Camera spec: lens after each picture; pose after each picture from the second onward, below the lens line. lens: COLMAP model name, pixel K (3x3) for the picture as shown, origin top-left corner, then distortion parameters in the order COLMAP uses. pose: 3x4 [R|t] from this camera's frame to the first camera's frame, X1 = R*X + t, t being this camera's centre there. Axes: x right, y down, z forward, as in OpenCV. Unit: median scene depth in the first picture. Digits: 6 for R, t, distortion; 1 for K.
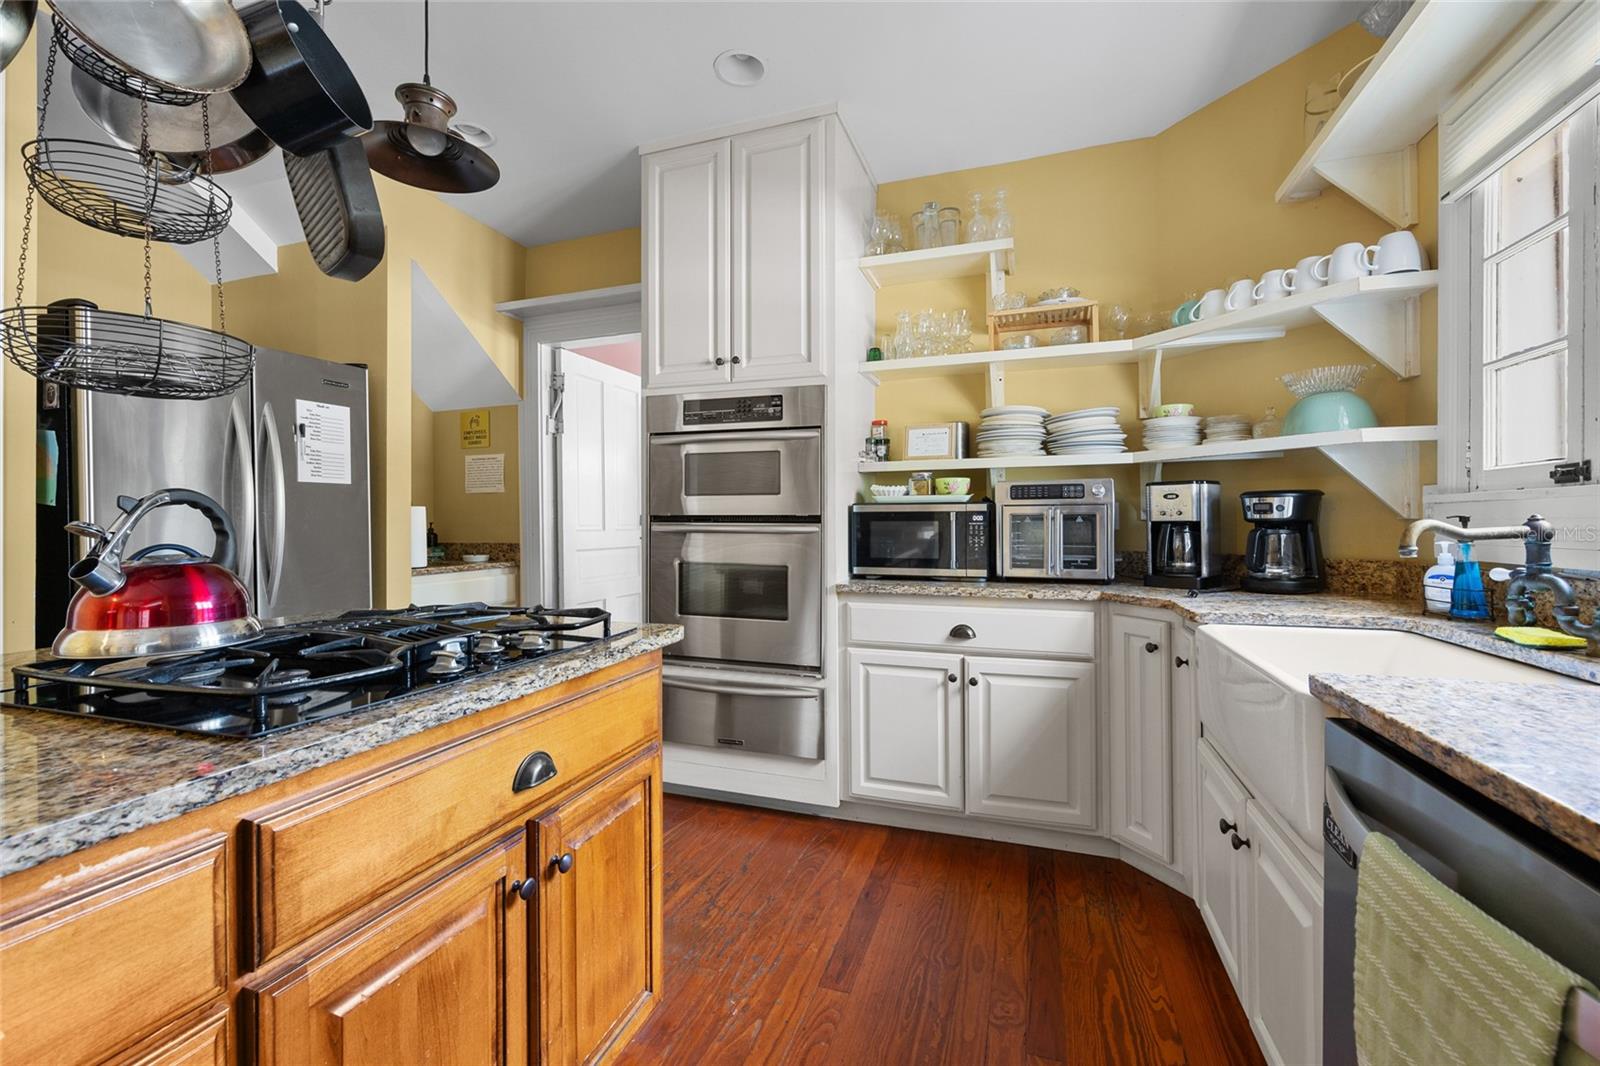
lens RADIAL K [[670.4, 0, 800.0], [0, 670.4, 533.0], [0, 0, 1]] dist [-0.000553, 0.000104]
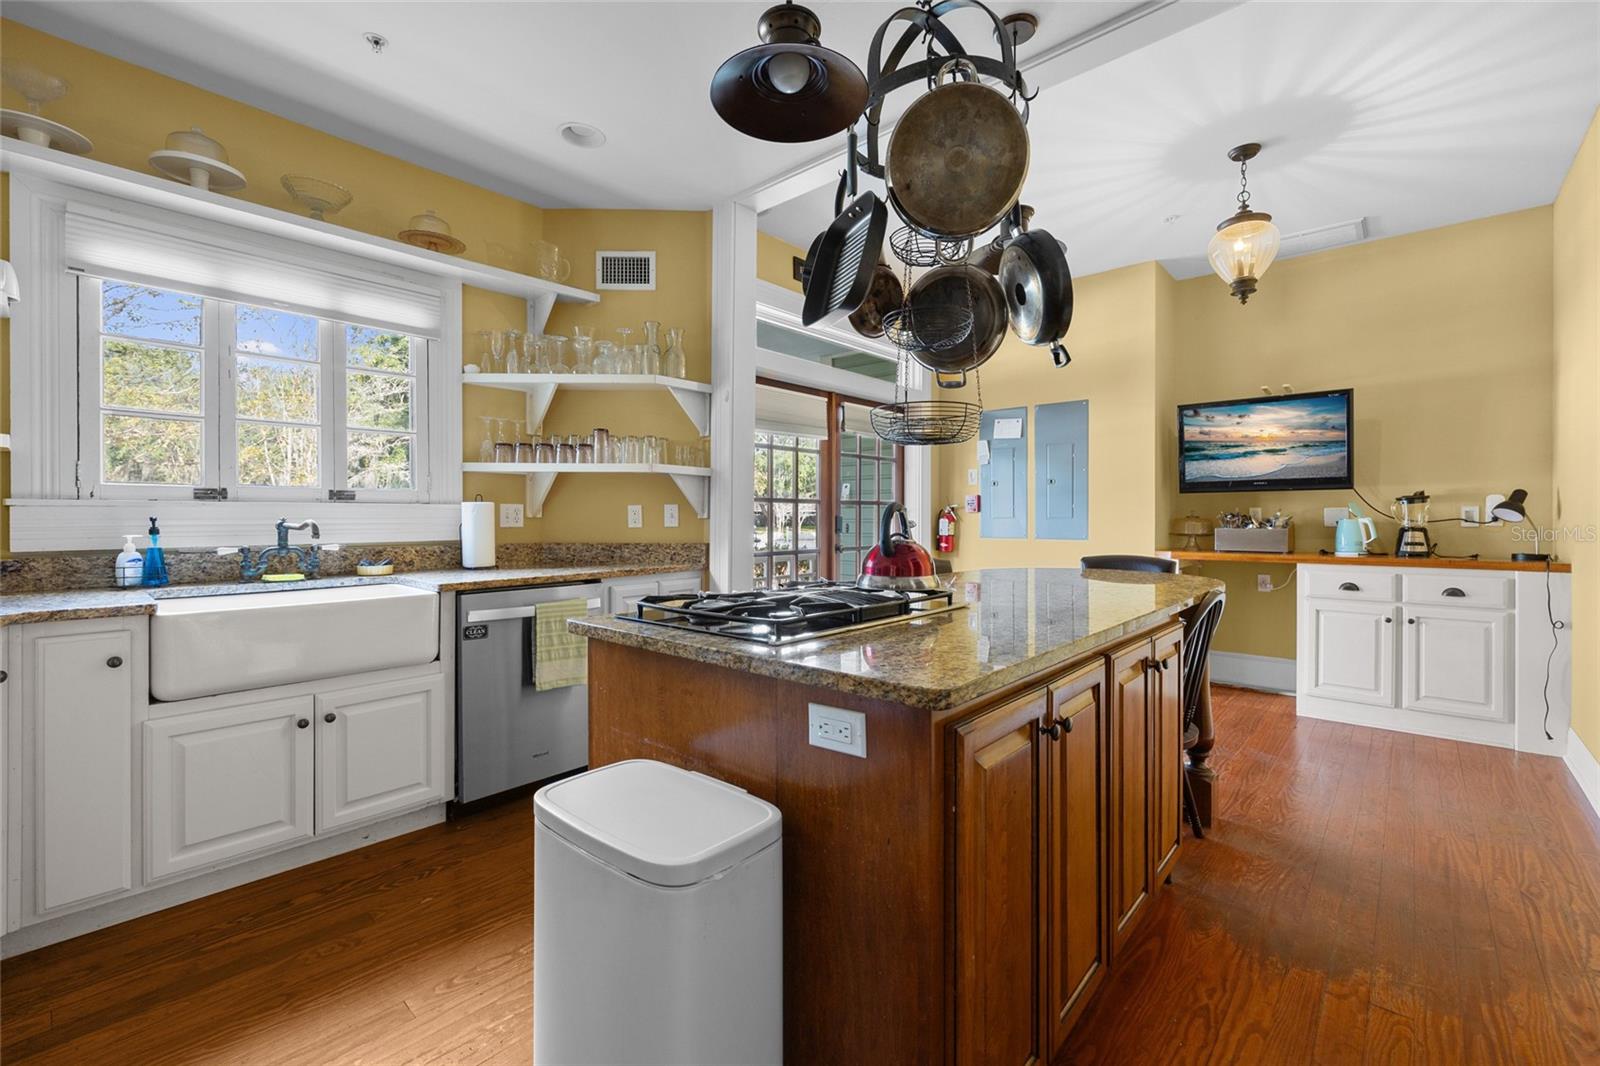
lens RADIAL K [[670.4, 0, 800.0], [0, 670.4, 533.0], [0, 0, 1]] dist [-0.000553, 0.000104]
pose [[-0.919473, 0.002144, 0.393147, -0.867917], [0.009095, 0.999834, 0.015819, 0.002336], [-0.393048, 0.018121, -0.919339, 1.724944]]
